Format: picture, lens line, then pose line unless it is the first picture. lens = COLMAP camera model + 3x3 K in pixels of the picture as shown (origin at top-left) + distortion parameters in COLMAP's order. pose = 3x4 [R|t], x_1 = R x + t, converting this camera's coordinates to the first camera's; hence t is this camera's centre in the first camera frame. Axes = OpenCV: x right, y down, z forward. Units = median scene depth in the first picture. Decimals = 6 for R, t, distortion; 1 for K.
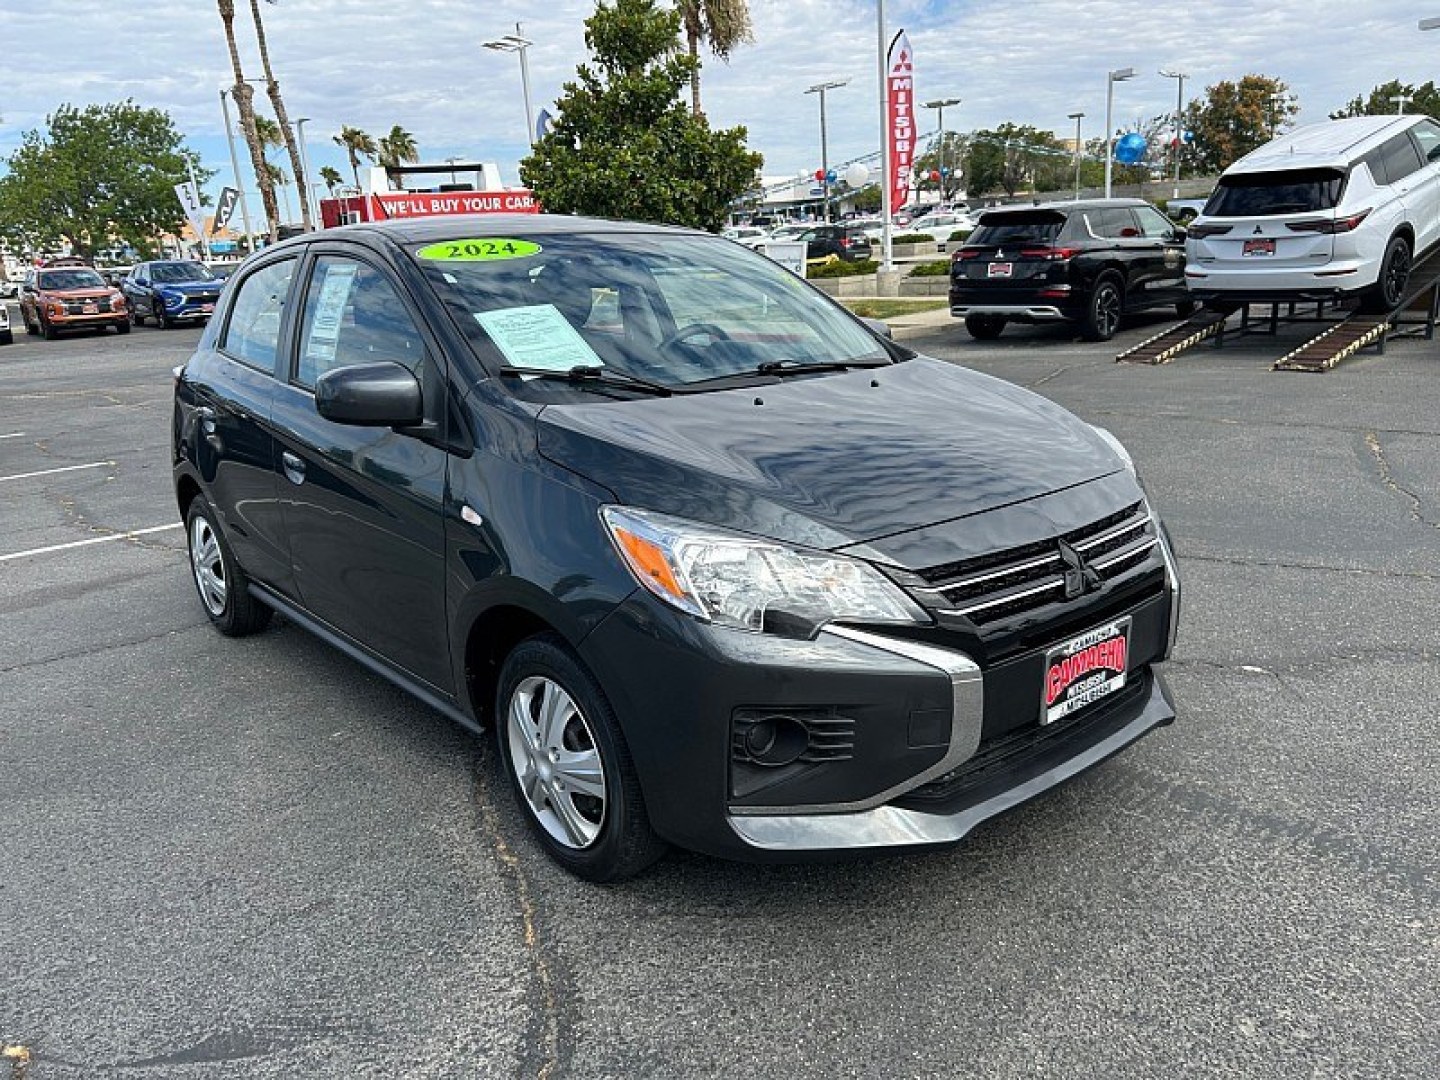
lens RADIAL K [[1101.2, 0, 720.0], [0, 1101.2, 540.0], [0, 0, 1]] dist [0.054908, -0.060324]
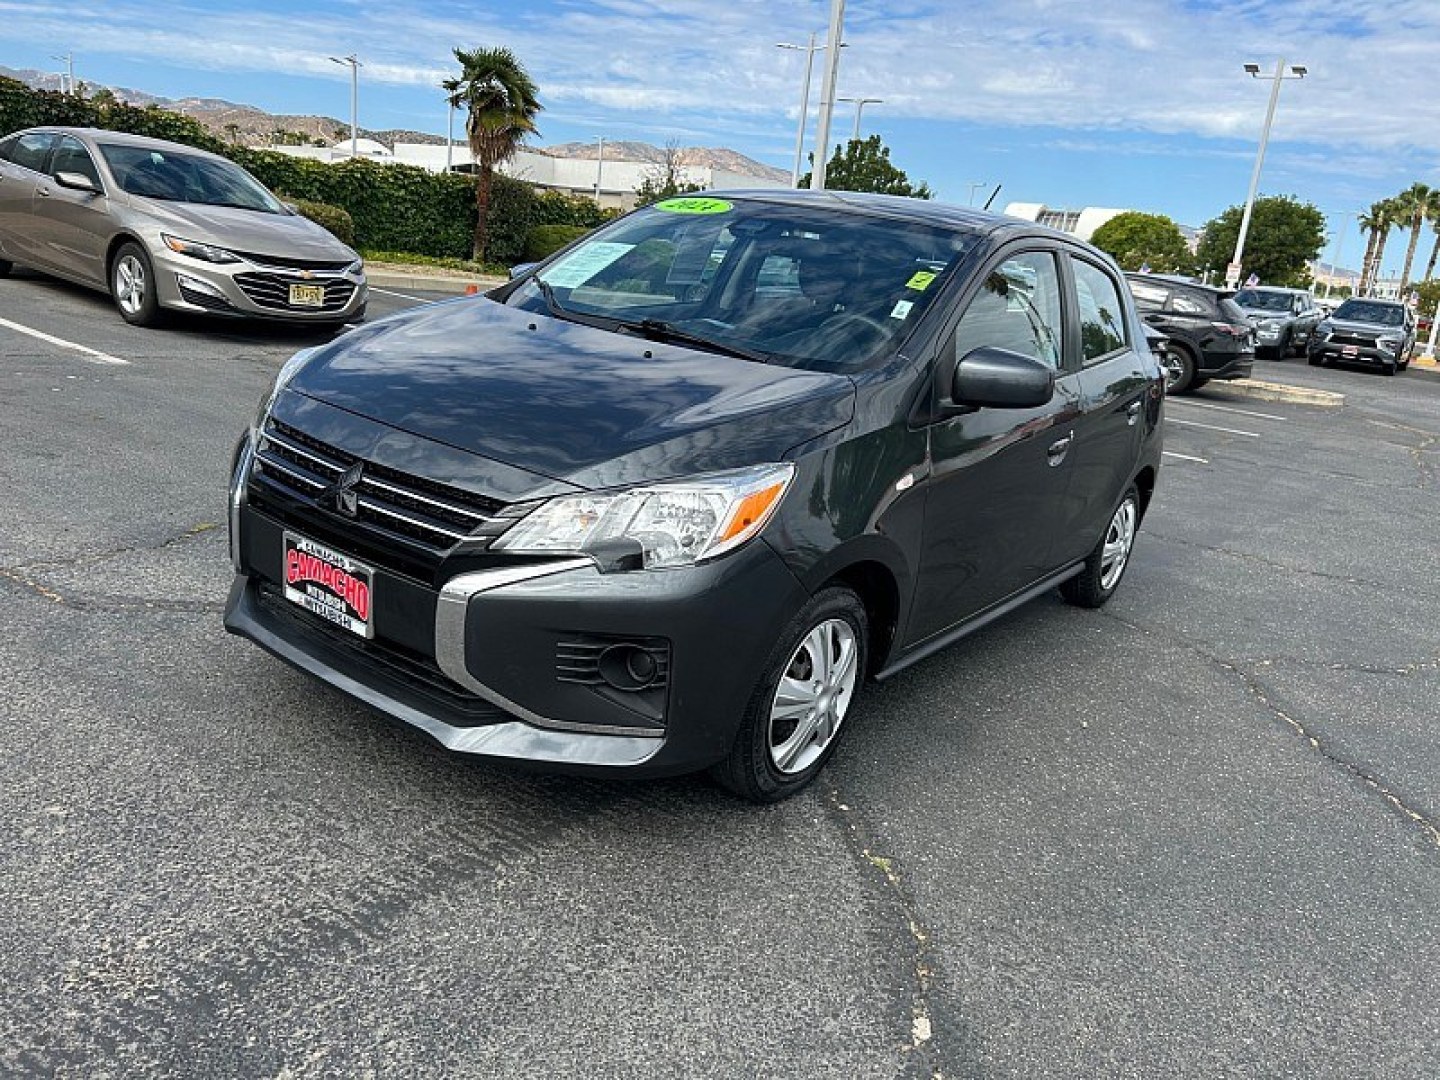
lens RADIAL K [[1101.2, 0, 720.0], [0, 1101.2, 540.0], [0, 0, 1]] dist [0.054908, -0.060324]
pose [[0.222265, 0.338272, -0.914424, 0.110534], [-0.376420, 0.894938, 0.239569, -0.025442], [0.899392, 0.290960, 0.326246, 0.079395]]
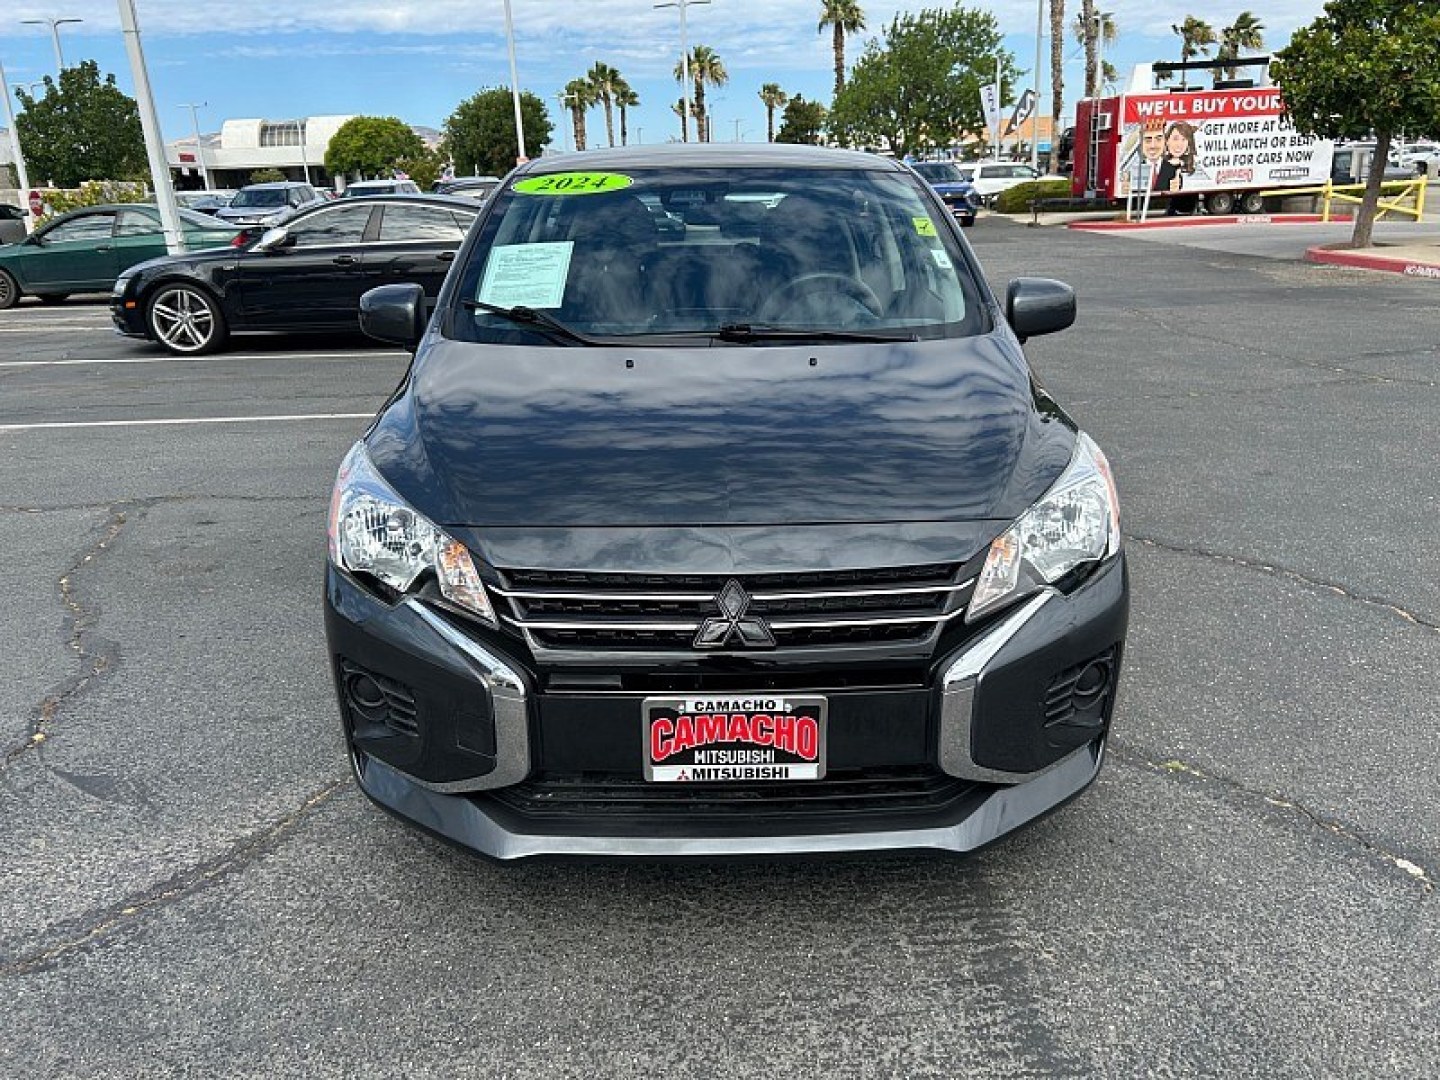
lens RADIAL K [[1101.2, 0, 720.0], [0, 1101.2, 540.0], [0, 0, 1]] dist [0.054908, -0.060324]
pose [[0.776168, 0.227312, -0.588126, 0.062772], [-0.178364, 0.973811, 0.140988, -0.011602], [0.604772, -0.004529, 0.796386, 0.027198]]
